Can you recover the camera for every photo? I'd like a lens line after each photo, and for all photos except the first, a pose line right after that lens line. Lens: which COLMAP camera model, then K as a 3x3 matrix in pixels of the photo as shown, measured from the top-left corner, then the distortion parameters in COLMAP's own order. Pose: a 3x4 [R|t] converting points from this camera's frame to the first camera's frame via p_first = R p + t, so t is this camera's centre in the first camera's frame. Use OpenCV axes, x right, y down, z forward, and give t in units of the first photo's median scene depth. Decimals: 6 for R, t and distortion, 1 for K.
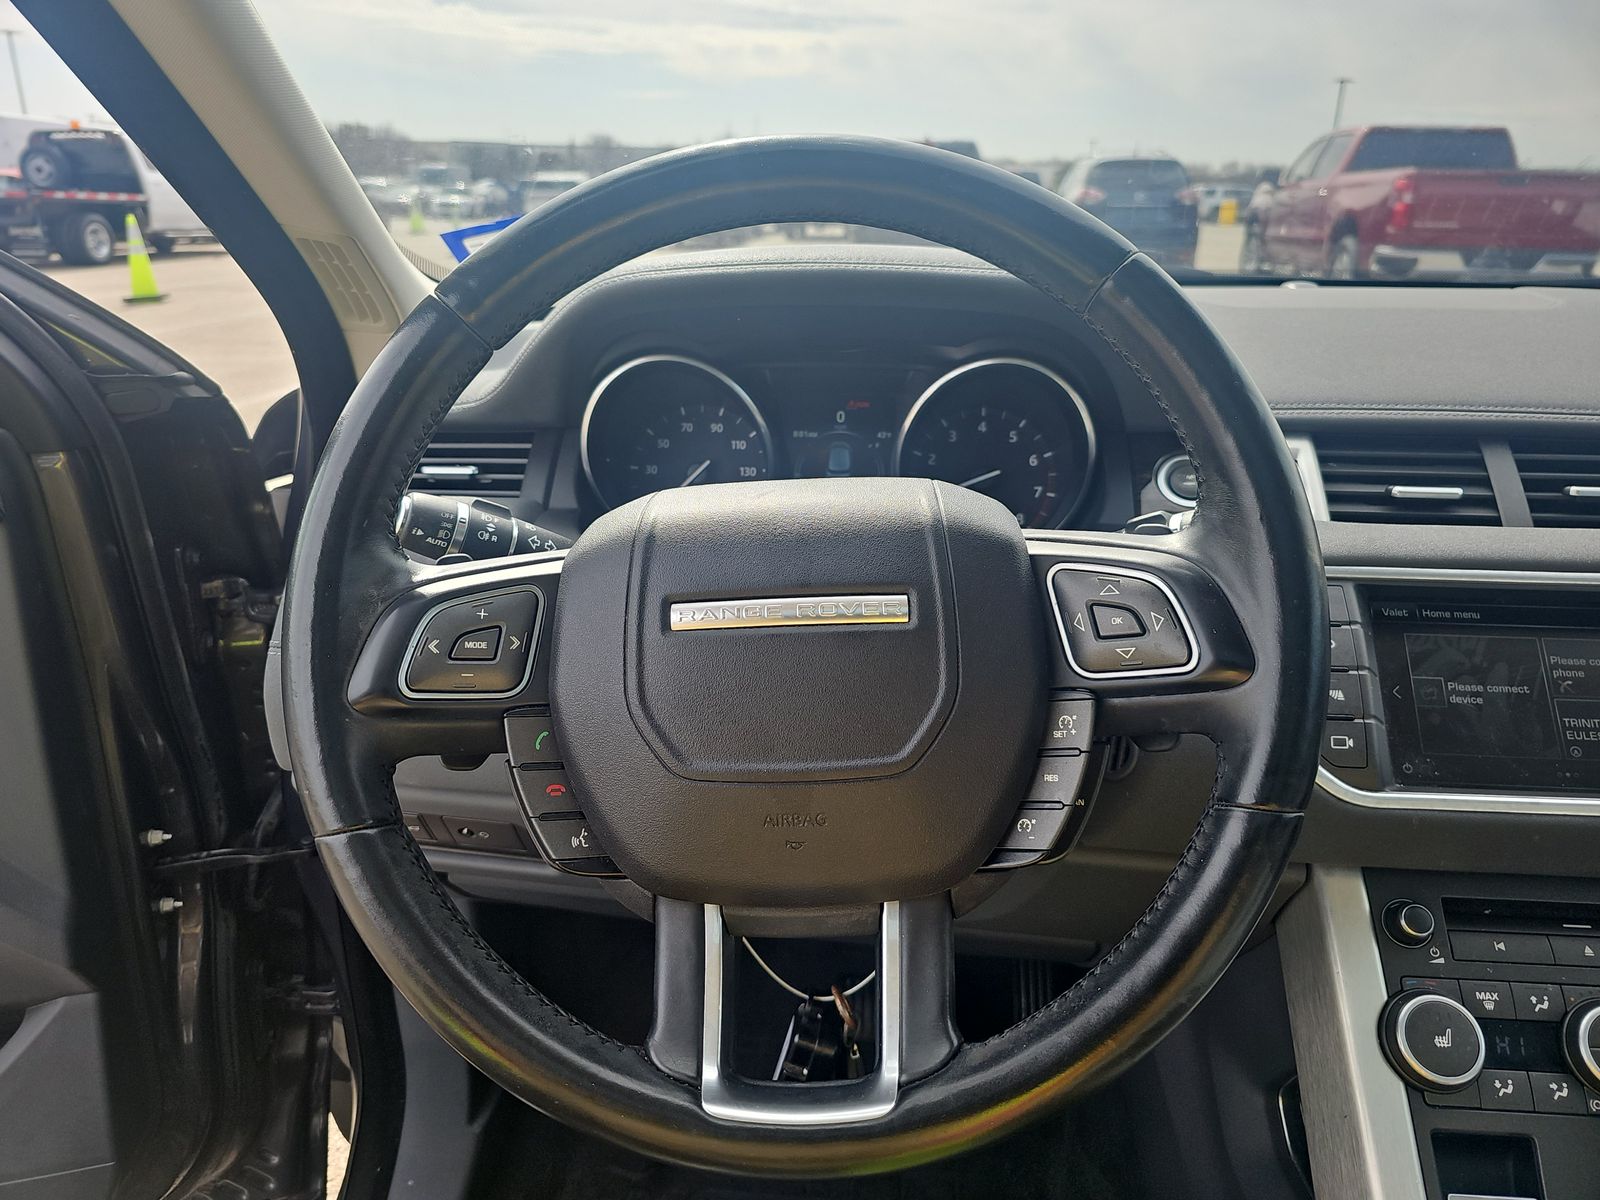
lens RADIAL K [[1083.3, 0, 798.6], [0, 1083.3, 590.5], [0, 0, 1]] dist [0.016858, -0.018627]
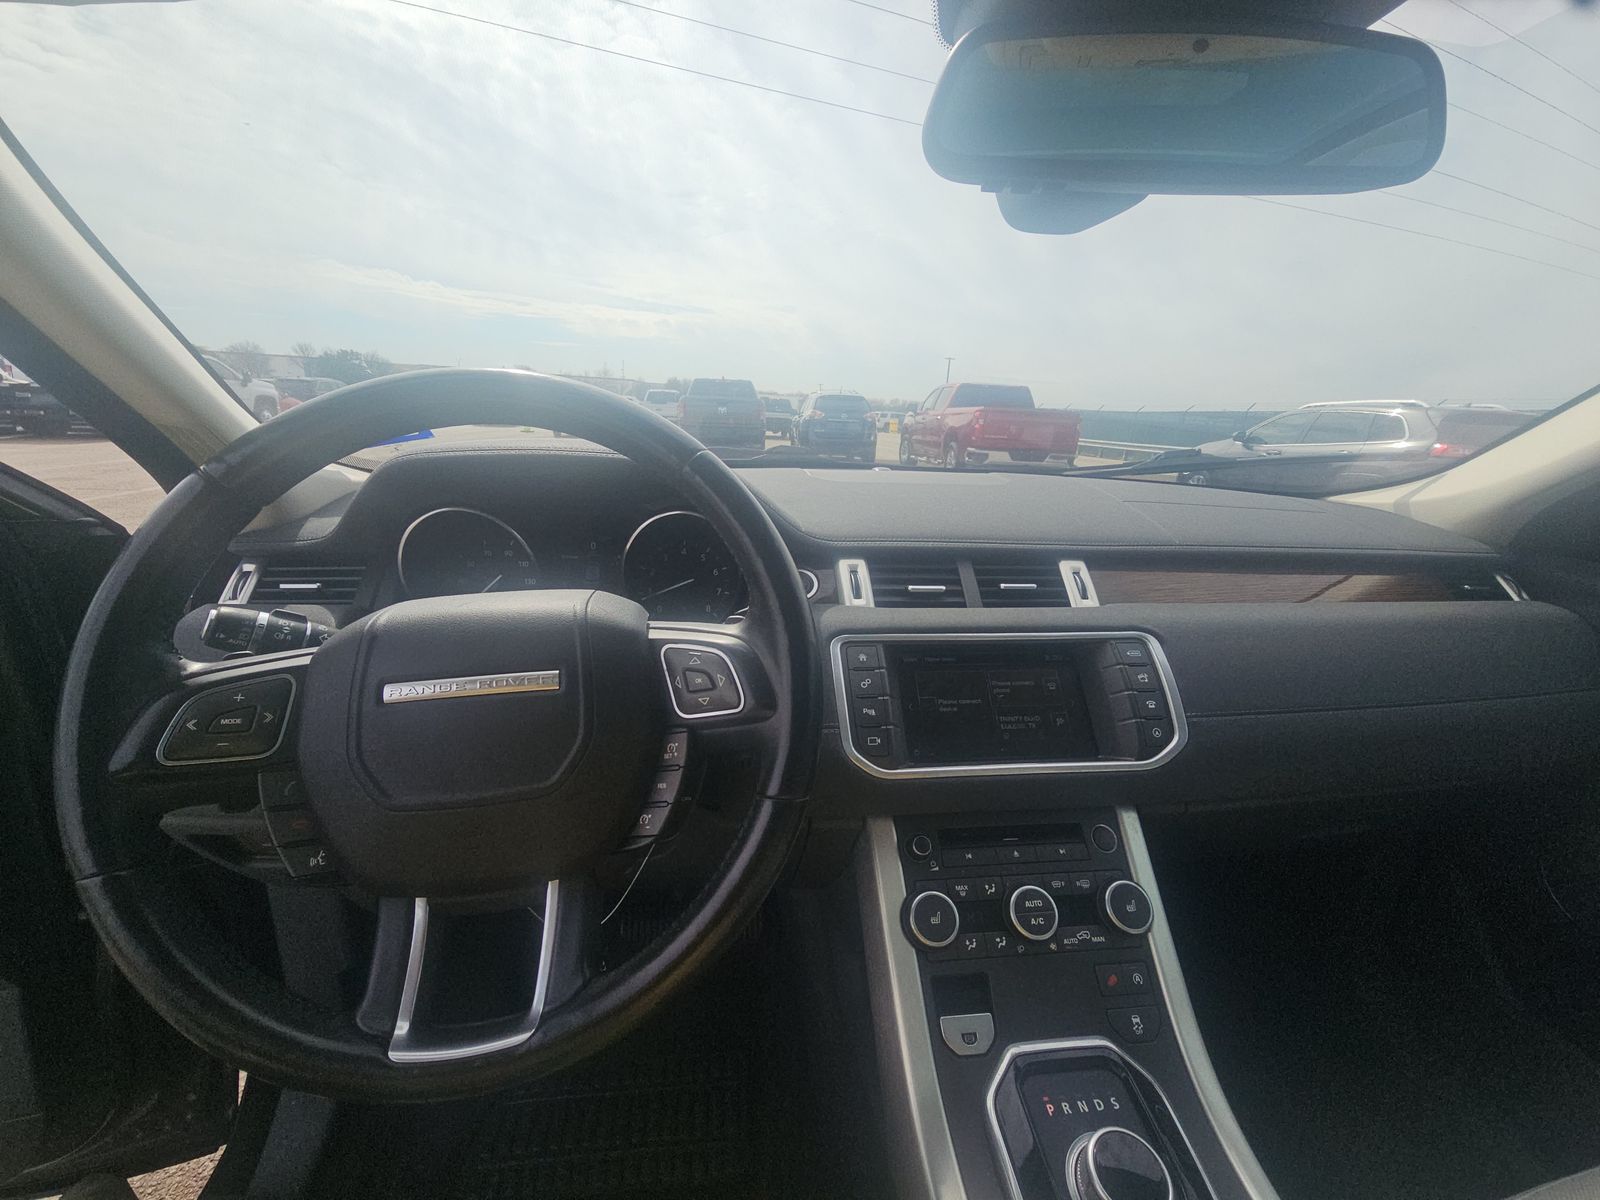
lens RADIAL K [[650.5, 0, 799.7], [0, 650.5, 597.4], [0, 0, 1]] dist [0.001012, -0.001917]
pose [[0.977277, -0.023603, 0.210647, 0.191885], [0.038154, 0.997137, -0.065281, -0.019746], [-0.208503, 0.071835, 0.975380, 0.038338]]
